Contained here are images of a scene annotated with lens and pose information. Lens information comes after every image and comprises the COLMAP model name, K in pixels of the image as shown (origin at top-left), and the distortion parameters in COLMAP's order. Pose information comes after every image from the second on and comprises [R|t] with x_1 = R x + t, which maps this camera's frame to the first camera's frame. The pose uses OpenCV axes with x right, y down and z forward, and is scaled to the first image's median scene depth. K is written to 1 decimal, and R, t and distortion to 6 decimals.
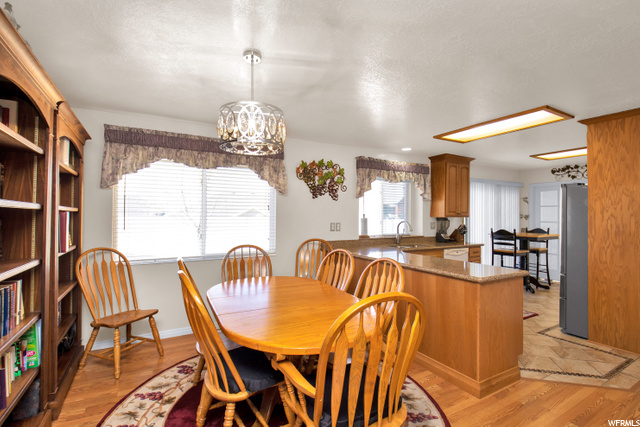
lens RADIAL K [[297.8, 0, 319.0], [0, 297.8, 211.7], [0, 0, 1]] dist [0.023632, -0.032023]
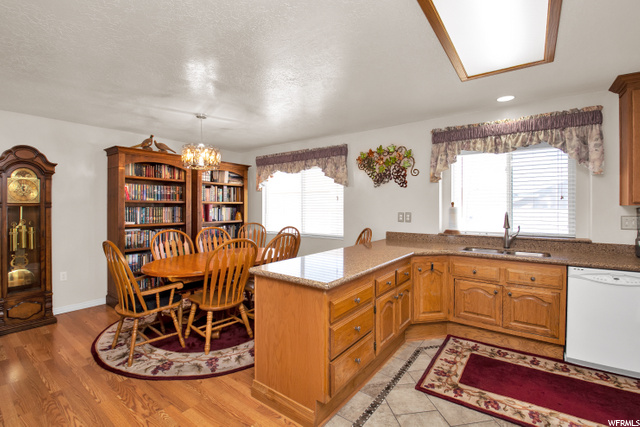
lens RADIAL K [[294.1, 0, 320.0], [0, 294.1, 213.5], [0, 0, 1]] dist [0.001184, -0.000064]
pose [[0.411797, 0.018142, -0.911095, 0.680713], [0.016034, 0.999503, 0.027150, 0.010661], [0.911134, -0.025789, 0.411302, 0.367822]]
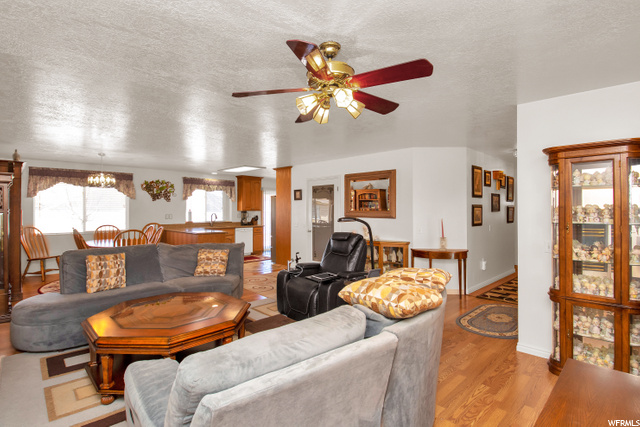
lens RADIAL K [[309.9, 0, 330.8], [0, 309.9, 211.7], [0, 0, 1]] dist [-0.040433, -0.000024]
pose [[0.955955, -0.004952, 0.293473, 0.404393], [-0.001250, 0.999780, 0.020941, -0.016569], [-0.293512, -0.020386, 0.955738, -0.950986]]
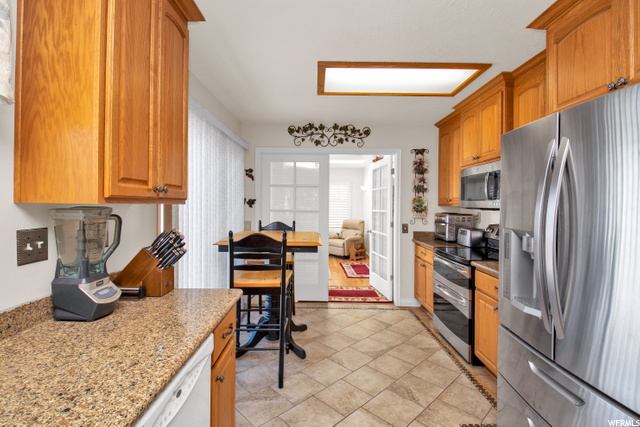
lens RADIAL K [[297.8, 0, 319.0], [0, 297.8, 211.7], [0, 0, 1]] dist [0.023632, -0.032023]
pose [[0.489030, -0.025680, 0.871889, 0.341177], [-0.017469, 0.999078, 0.039225, 0.013723], [-0.872092, -0.034413, 0.488130, 0.828536]]
